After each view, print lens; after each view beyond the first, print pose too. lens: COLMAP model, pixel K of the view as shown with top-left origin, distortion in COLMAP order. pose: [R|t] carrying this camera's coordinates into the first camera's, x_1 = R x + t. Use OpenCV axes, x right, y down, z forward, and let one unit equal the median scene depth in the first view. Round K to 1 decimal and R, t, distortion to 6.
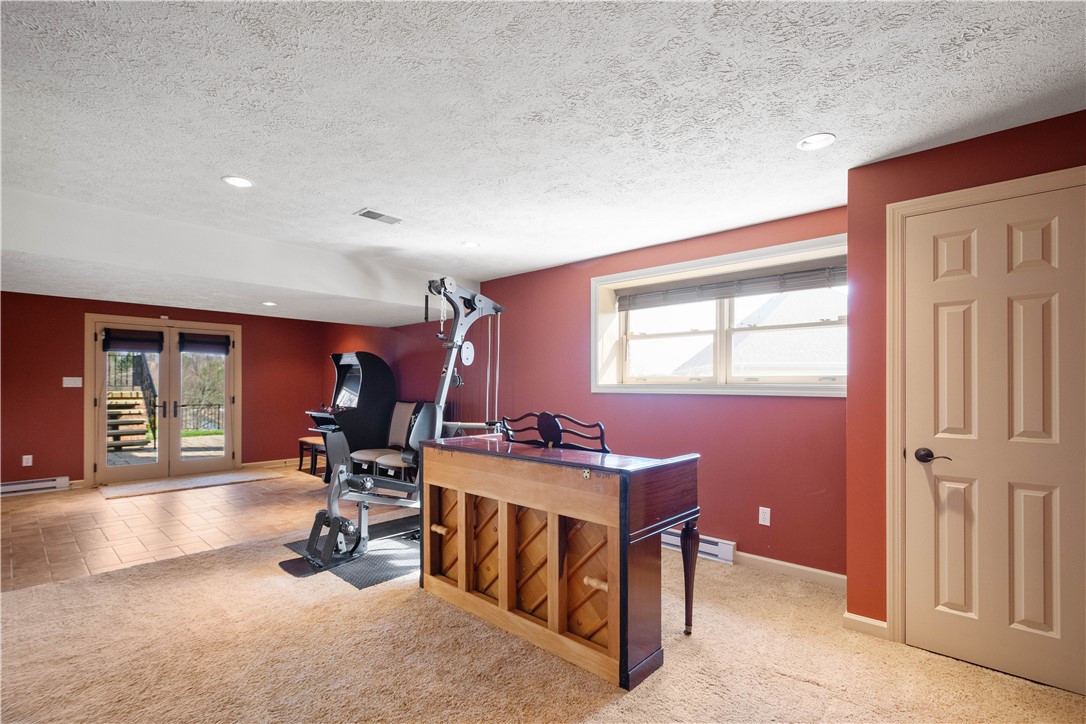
lens RADIAL K [[491.2, 0, 546.0], [0, 491.2, 388.1], [0, 0, 1]] dist [0.003386, 0.000553]
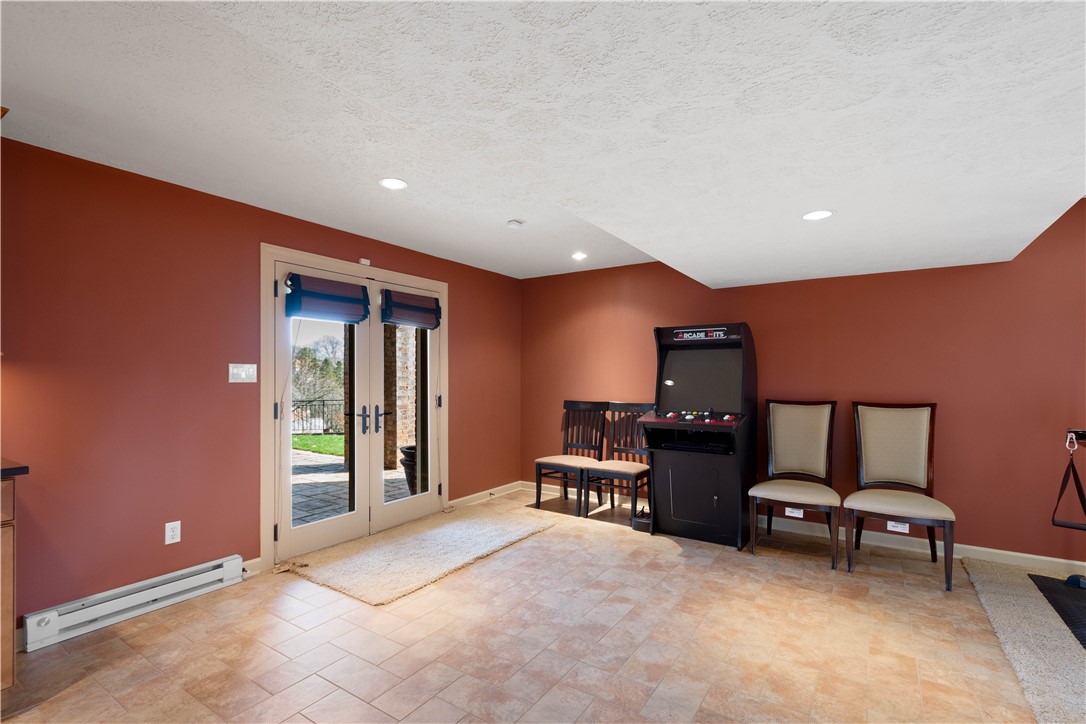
lens RADIAL K [[485.7, 0, 544.9], [0, 485.7, 377.3], [0, 0, 1]] dist [0.002093, -0.000060]
pose [[0.986161, -0.000522, 0.165788, -0.710852], [0.000853, 0.999998, -0.001927, -0.005998], [-0.165786, 0.002042, 0.986160, 0.427243]]
